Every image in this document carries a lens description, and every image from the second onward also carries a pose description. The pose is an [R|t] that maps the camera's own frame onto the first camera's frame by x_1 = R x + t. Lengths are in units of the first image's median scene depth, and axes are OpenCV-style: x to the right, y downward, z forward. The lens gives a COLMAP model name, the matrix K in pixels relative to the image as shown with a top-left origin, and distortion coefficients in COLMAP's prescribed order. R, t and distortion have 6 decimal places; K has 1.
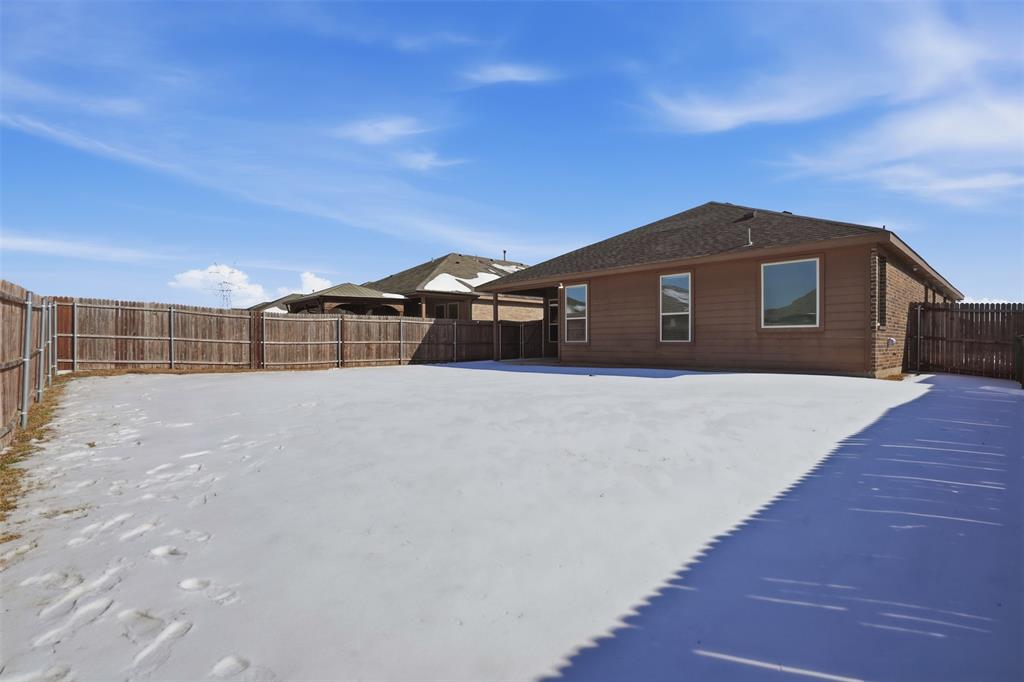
lens RADIAL K [[483.7, 0, 506.1], [0, 483.7, 345.7], [0, 0, 1]] dist [-0.067616, 0.030939]
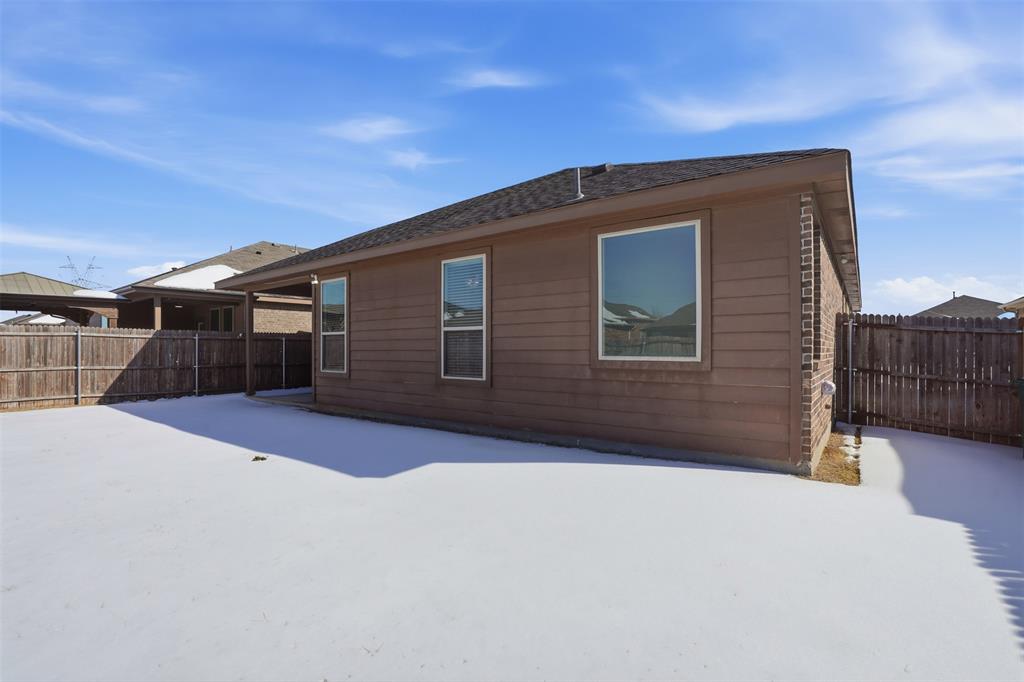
lens RADIAL K [[483.7, 0, 506.1], [0, 483.7, 345.7], [0, 0, 1]] dist [-0.067616, 0.030939]
pose [[0.984919, 0.002317, 0.173002, 0.293127], [-0.000156, 0.999922, -0.012507, -0.038556], [-0.173017, 0.012292, 0.984842, 0.424132]]
